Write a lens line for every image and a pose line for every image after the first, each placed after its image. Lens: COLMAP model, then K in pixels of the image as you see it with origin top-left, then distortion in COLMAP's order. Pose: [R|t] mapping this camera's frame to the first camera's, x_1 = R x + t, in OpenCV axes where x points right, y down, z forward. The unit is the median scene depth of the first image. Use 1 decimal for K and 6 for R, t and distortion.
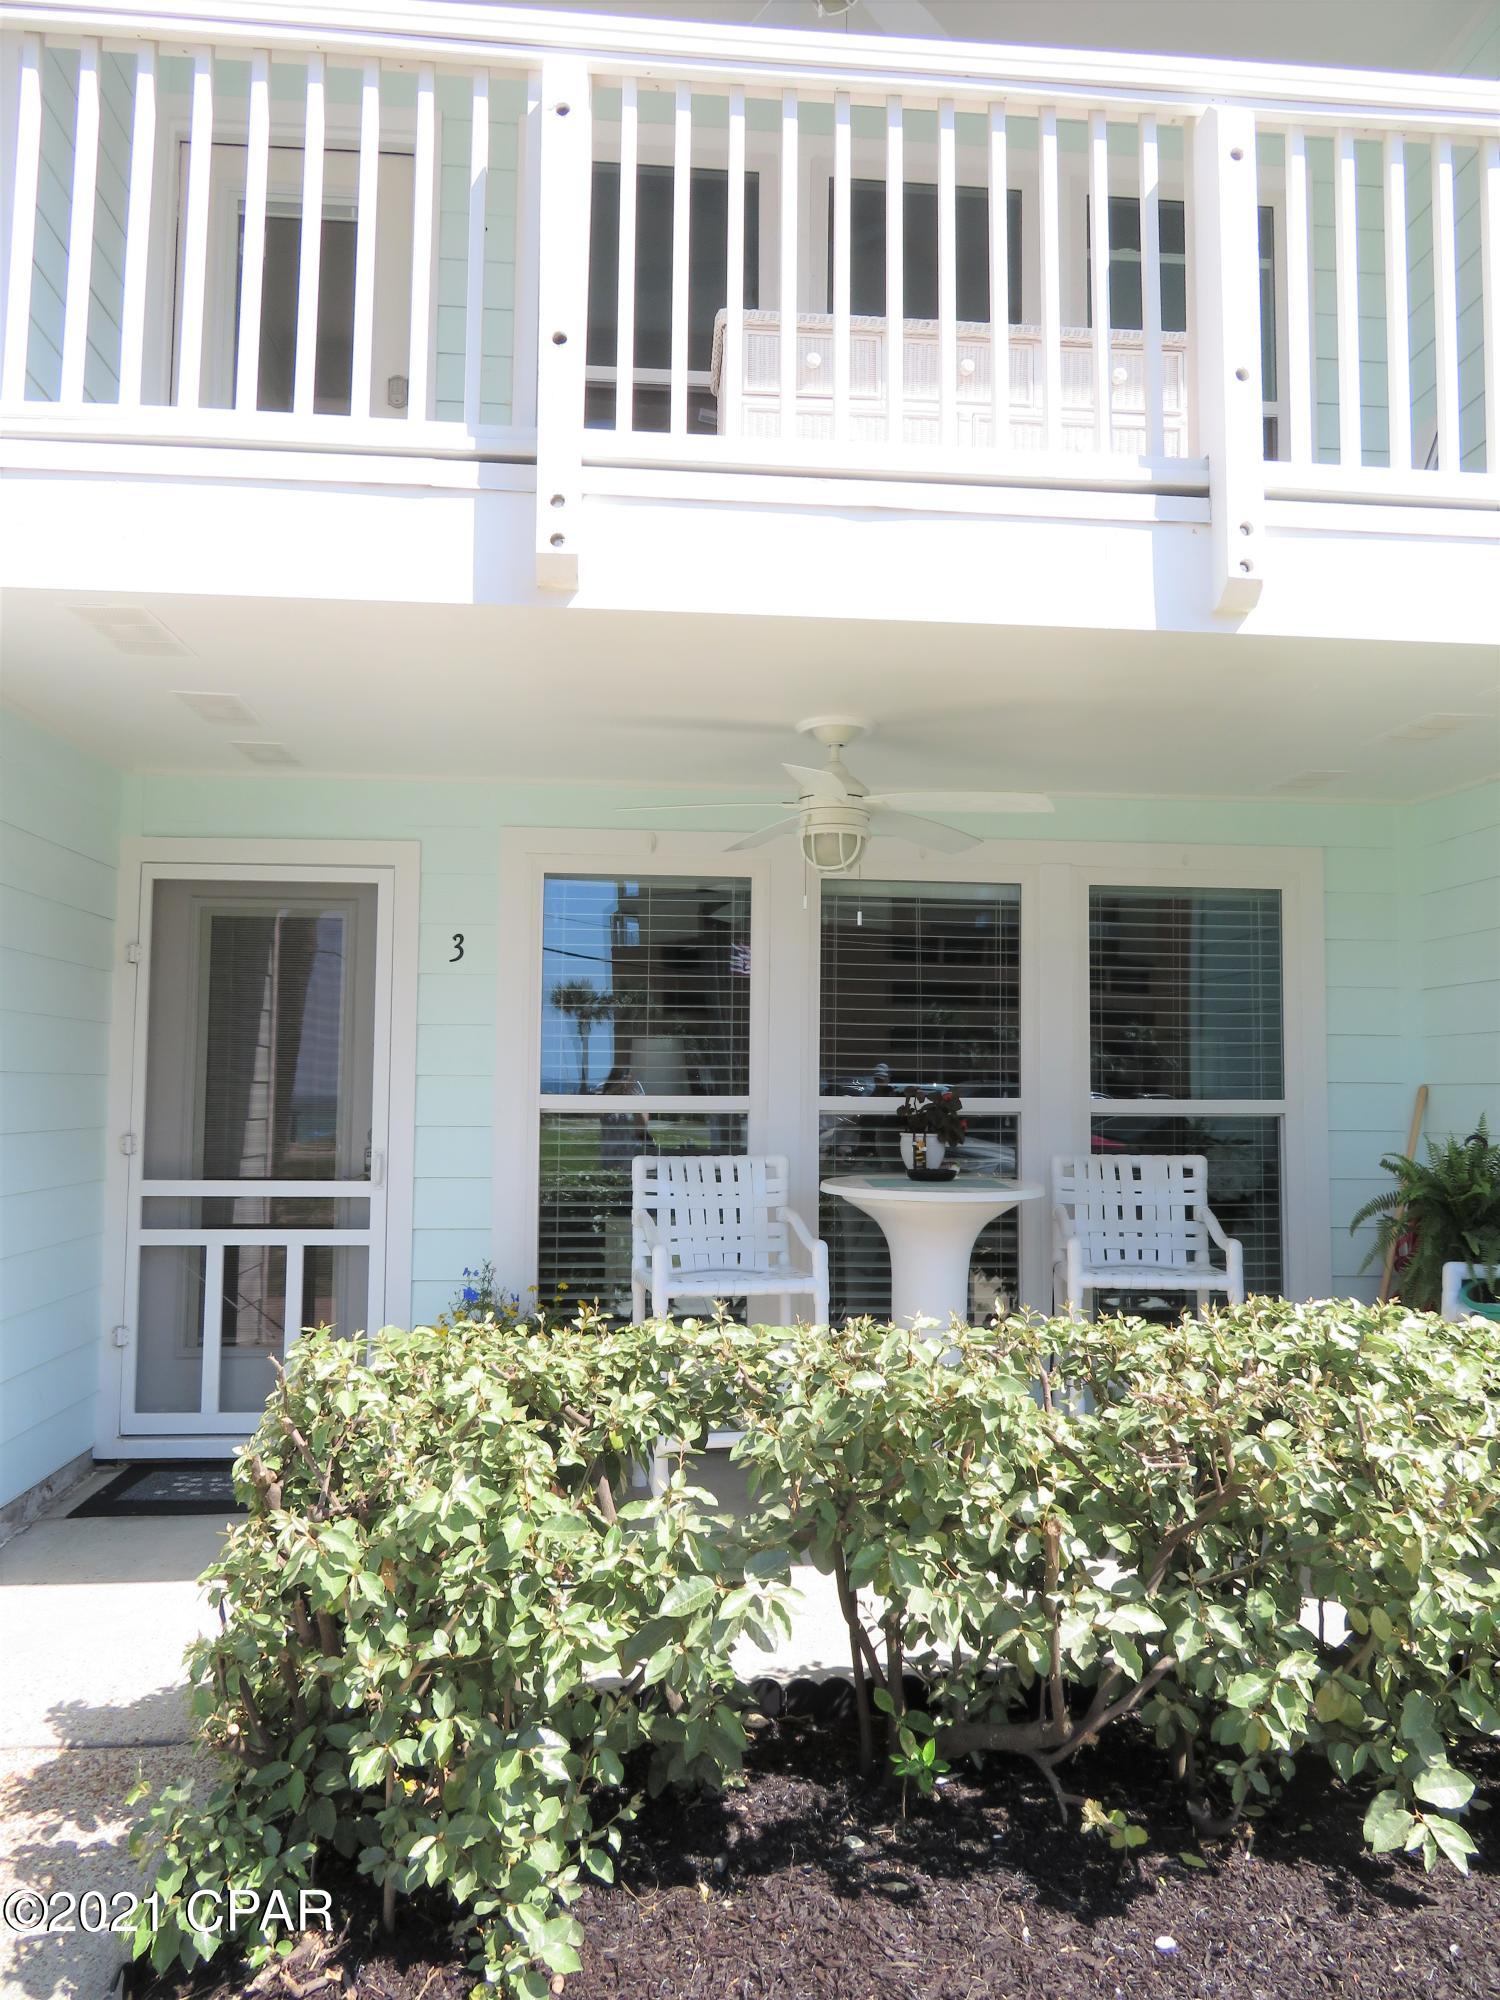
lens RADIAL K [[1409.8, 0, 750.0], [0, 1409.8, 1000.0], [0, 0, 1]] dist [0.007189, 0.002911]
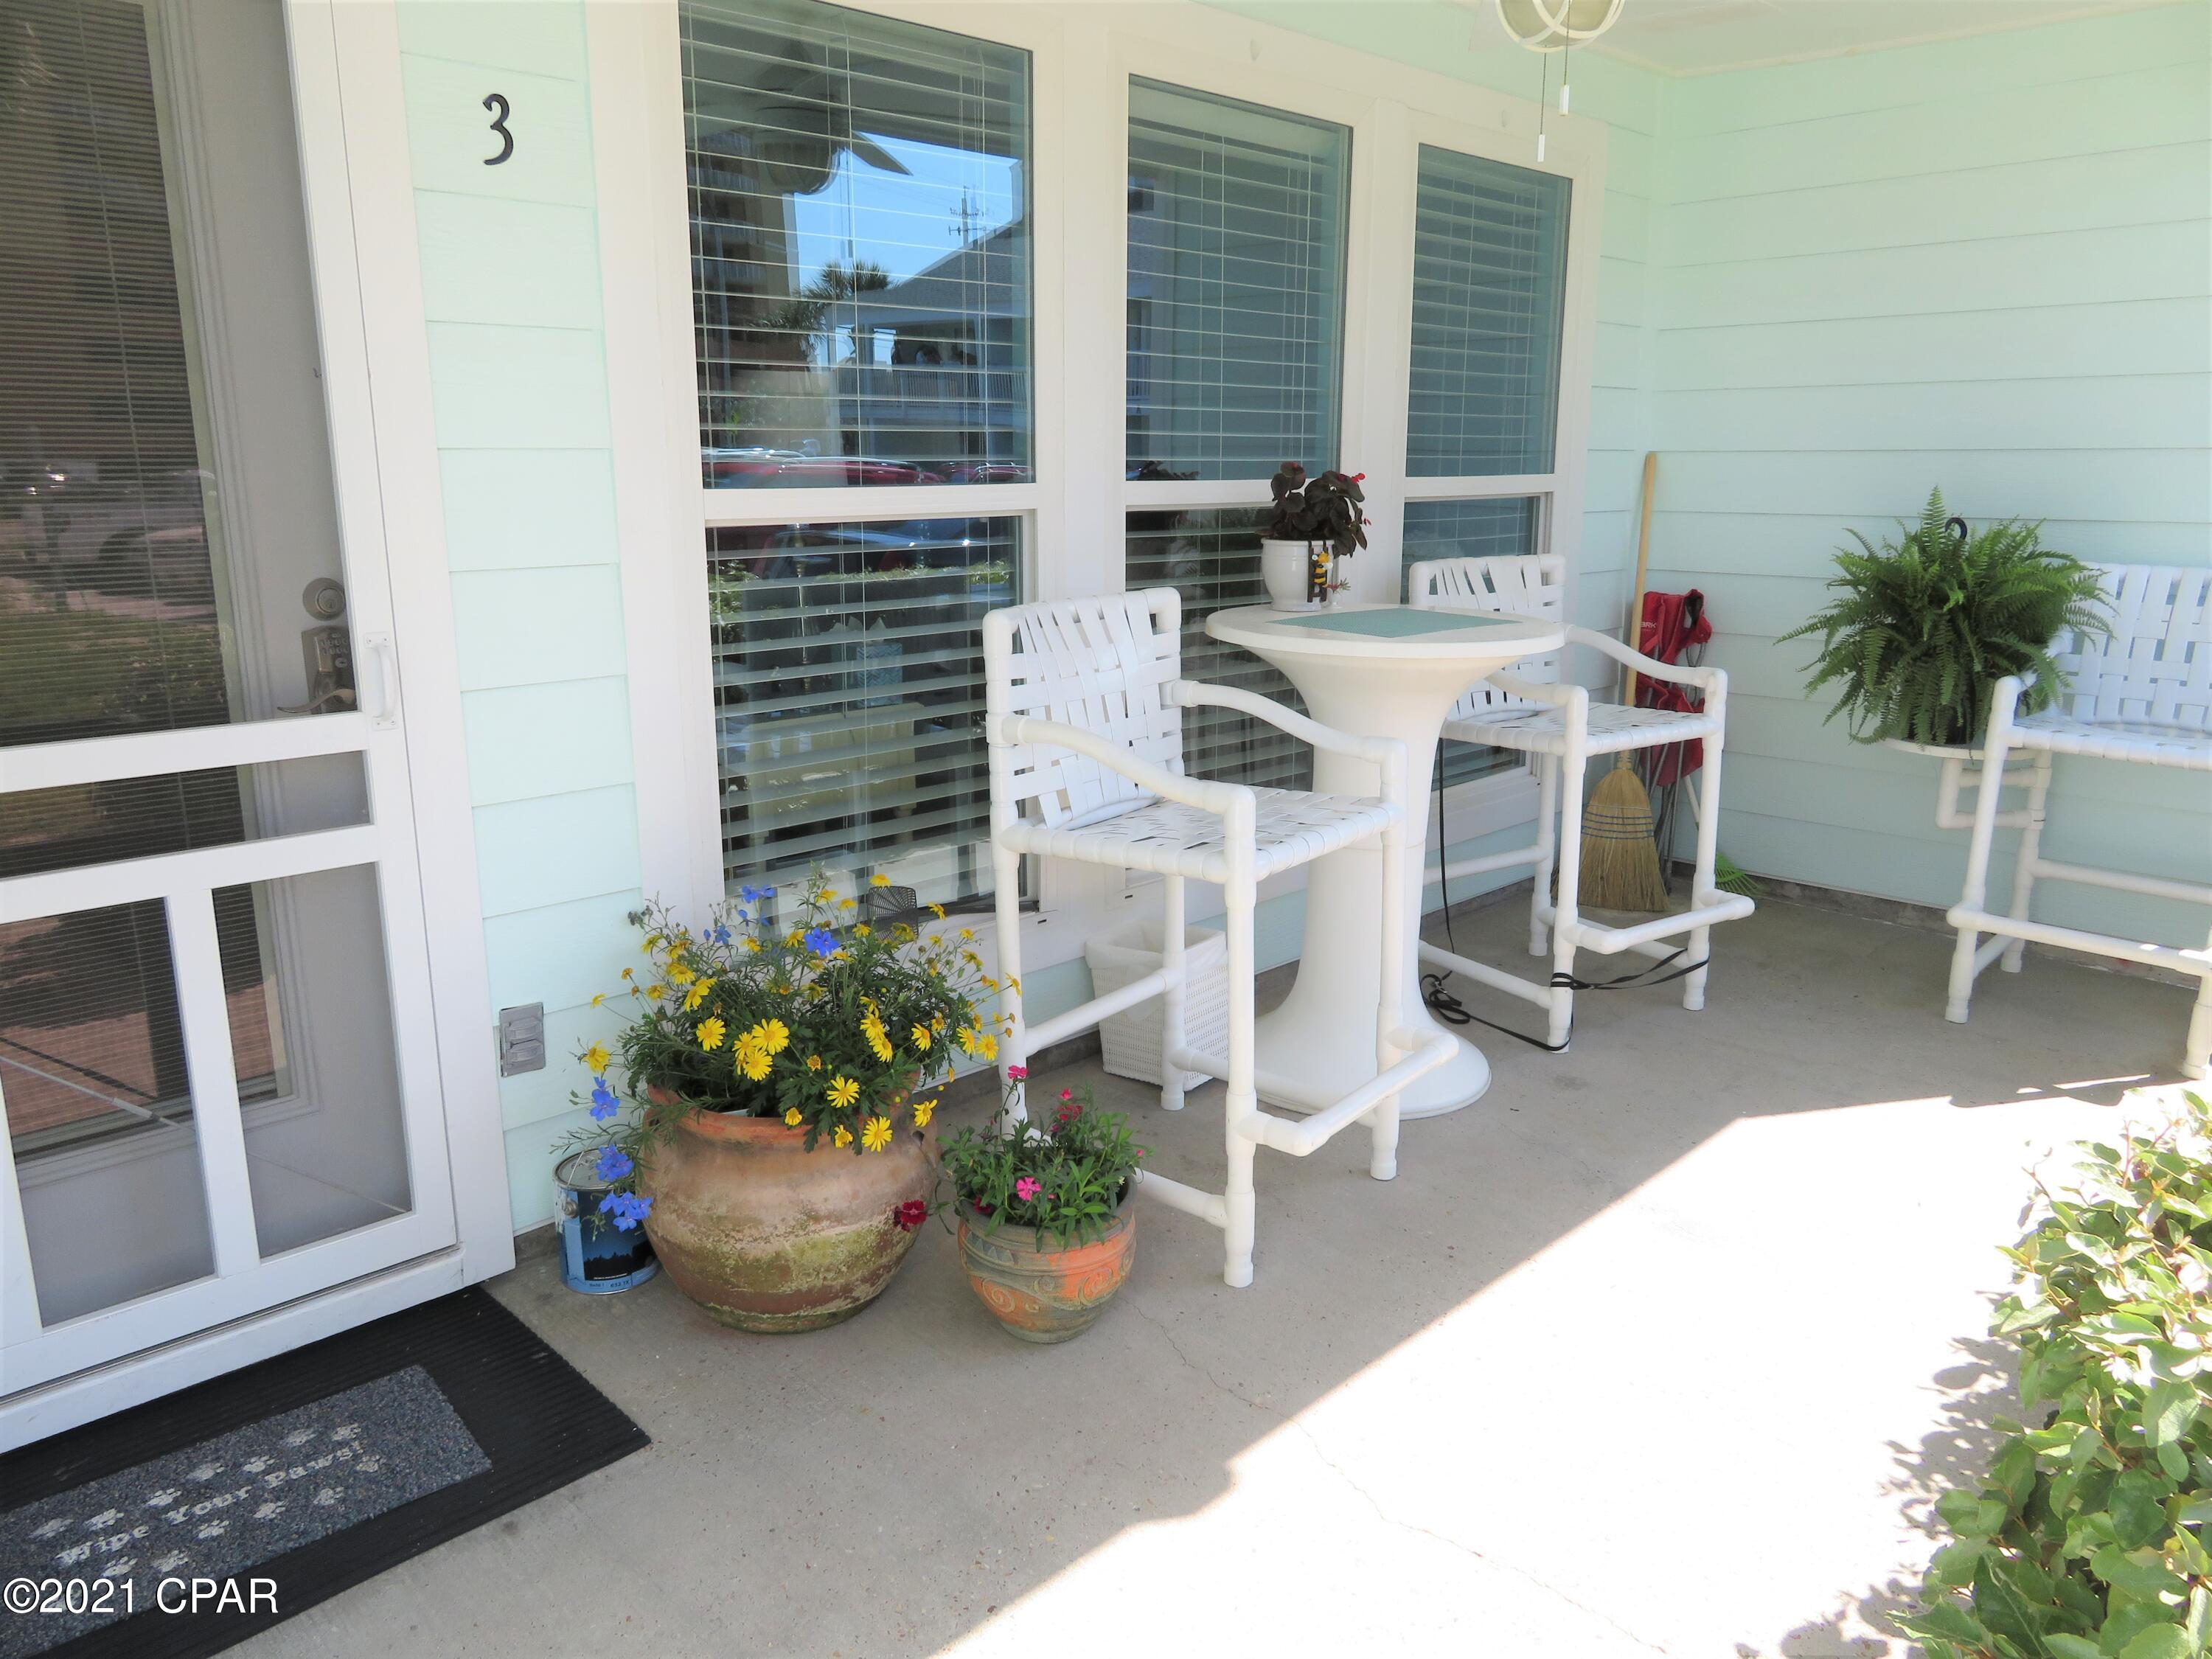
lens RADIAL K [[1559.2, 0, 1092.3], [0, 1559.2, 815.4], [0, 0, 1]] dist [0.007189, 0.002911]
pose [[0.775176, -0.151185, 0.613388, -0.381389], [-0.027058, 0.962106, 0.271331, 0.027233], [-0.631165, -0.226927, 0.741710, 0.513488]]
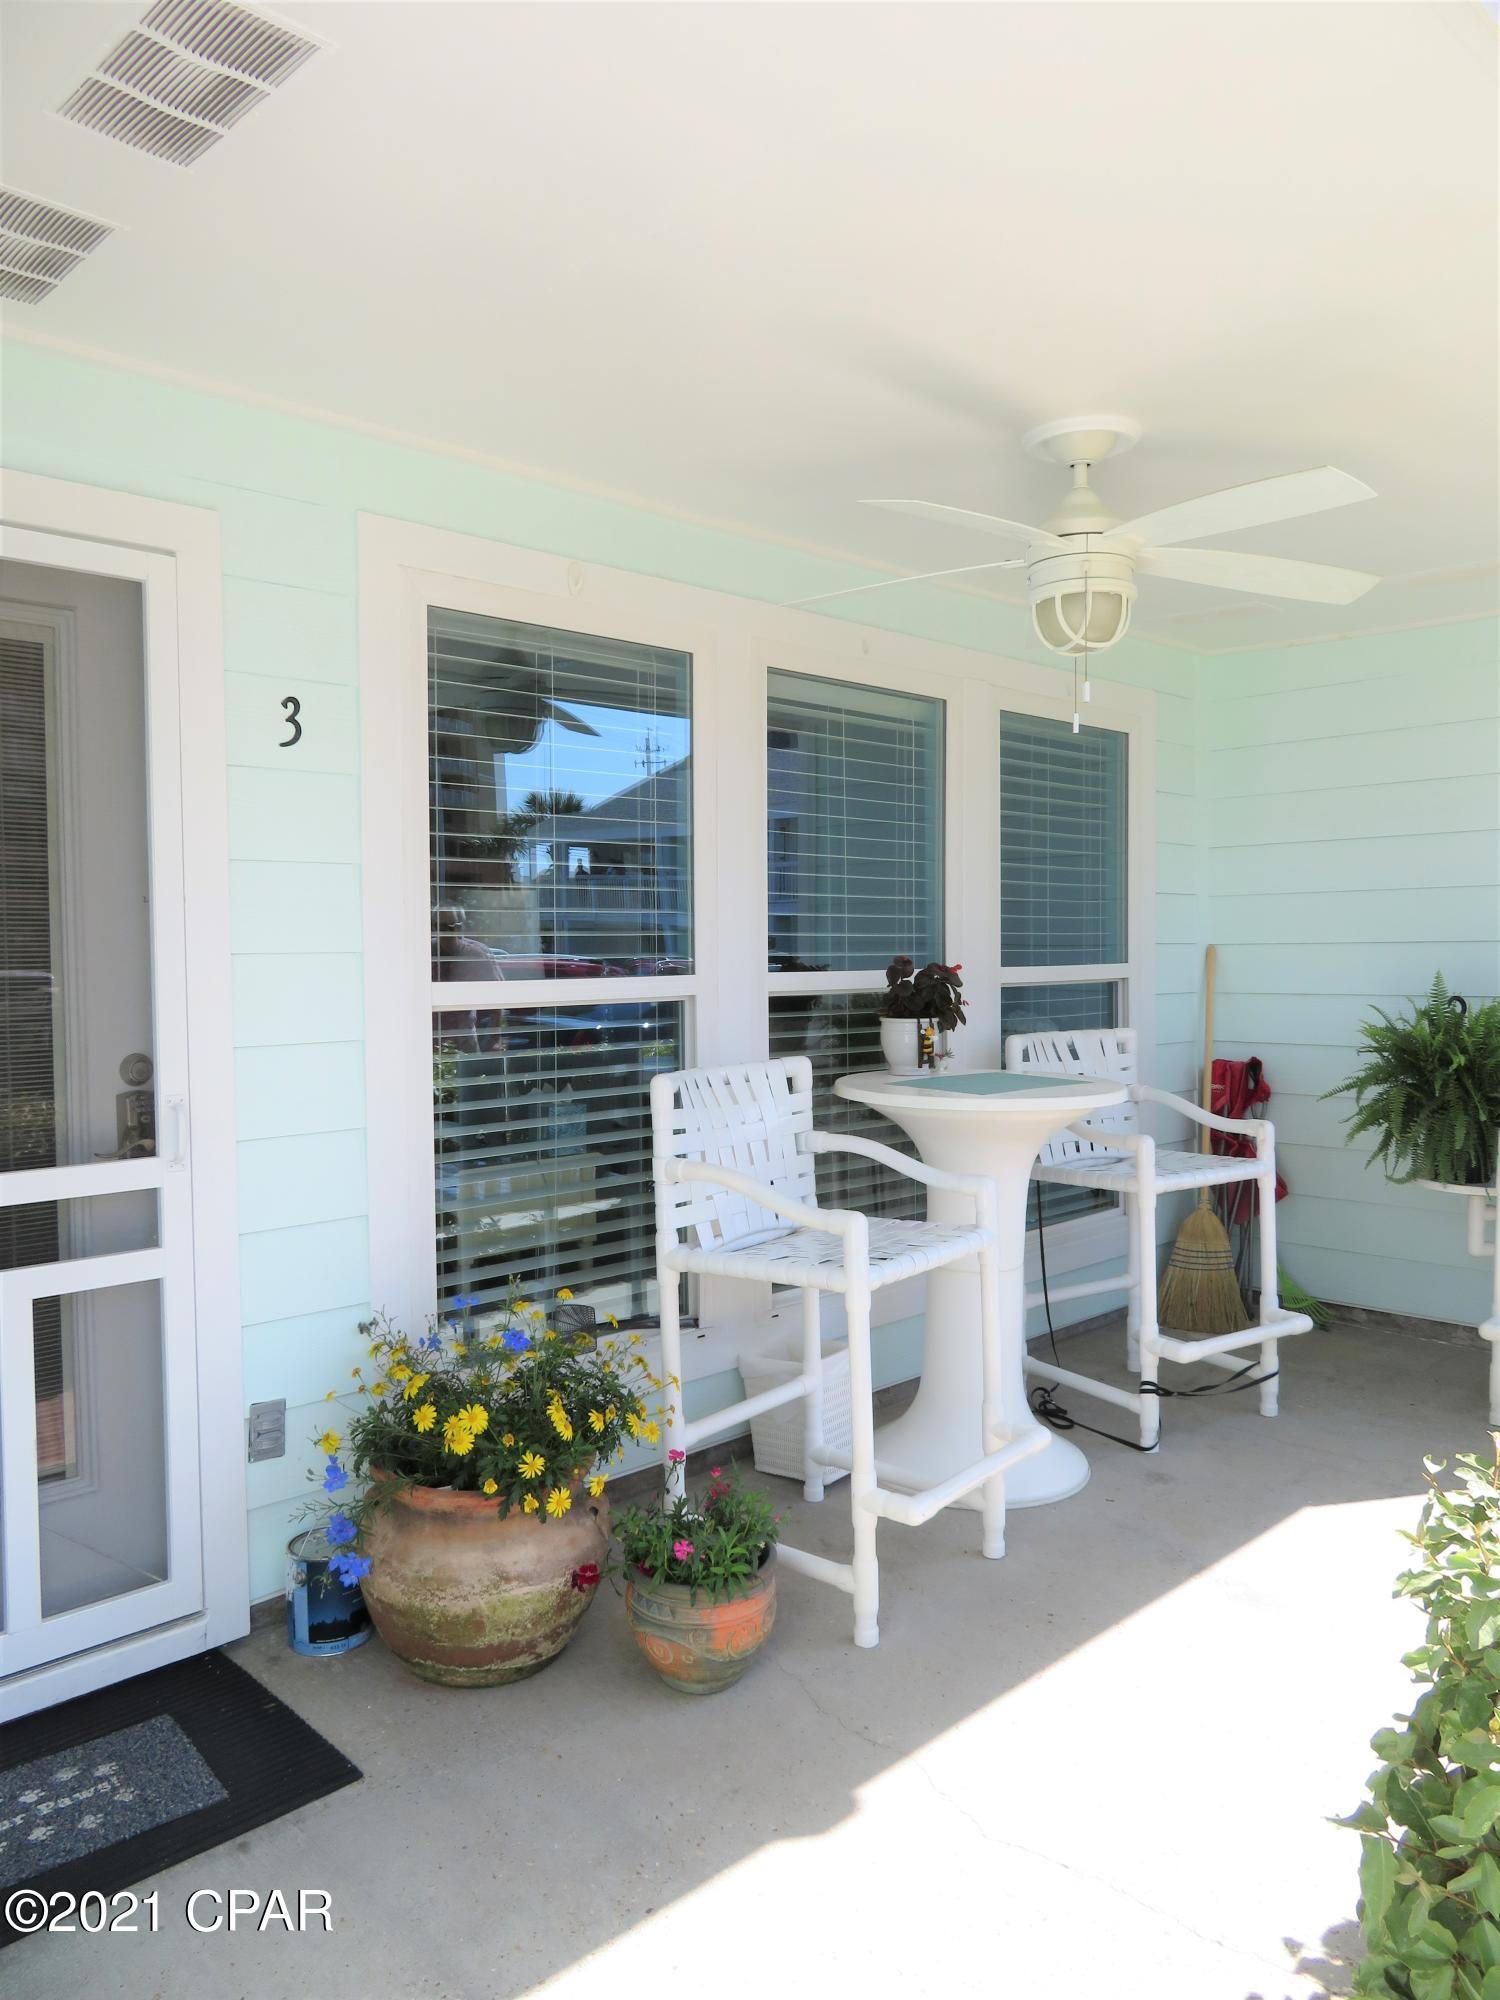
lens RADIAL K [[1425.4, 0, 750.0], [0, 1425.4, 1000.0], [0, 0, 1]] dist [-0.012670, 0.003267]
pose [[0.780540, -0.039017, 0.623887, -0.419370], [-0.016923, 0.996366, 0.083482, 0.021900], [-0.624877, -0.075719, 0.777043, 0.449593]]
